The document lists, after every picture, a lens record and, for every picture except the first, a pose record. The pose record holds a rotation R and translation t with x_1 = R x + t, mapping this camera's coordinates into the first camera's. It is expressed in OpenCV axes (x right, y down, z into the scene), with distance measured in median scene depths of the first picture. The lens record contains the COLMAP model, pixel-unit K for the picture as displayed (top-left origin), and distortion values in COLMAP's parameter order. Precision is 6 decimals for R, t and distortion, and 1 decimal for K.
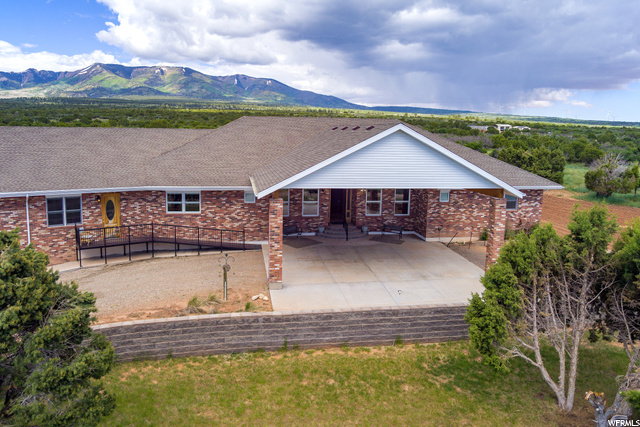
lens RADIAL K [[458.5, 0, 312.4], [0, 458.5, 191.8], [0, 0, 1]] dist [-0.075442, 0.006735]
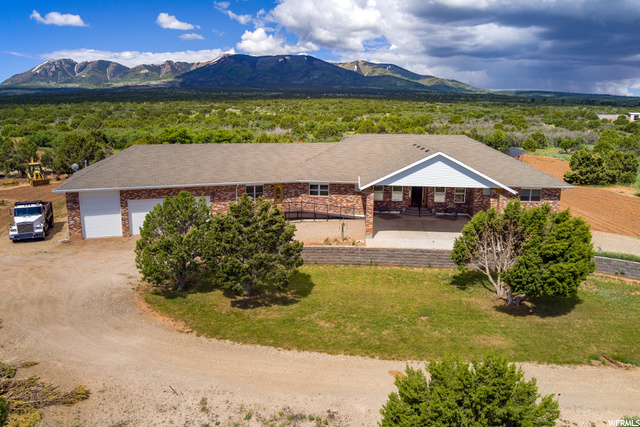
lens RADIAL K [[458.5, 0, 312.4], [0, 458.5, 191.8], [0, 0, 1]] dist [-0.075442, 0.006735]
pose [[0.967525, 0.030669, -0.250910, 0.126437], [-0.022958, 0.999172, 0.033602, -0.028152], [0.251732, -0.026750, 0.967427, -0.686348]]
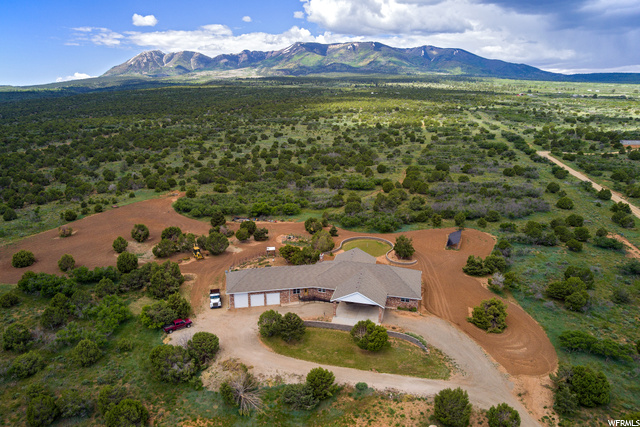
lens RADIAL K [[428.7, 0, 302.3], [0, 428.7, 213.4], [0, 0, 1]] dist [-0.088340, 0.075256]
pose [[0.908930, 0.087050, -0.407760, 1.185803], [-0.033148, 0.989954, 0.137449, -1.305964], [0.415628, -0.111416, 0.902685, -2.762711]]
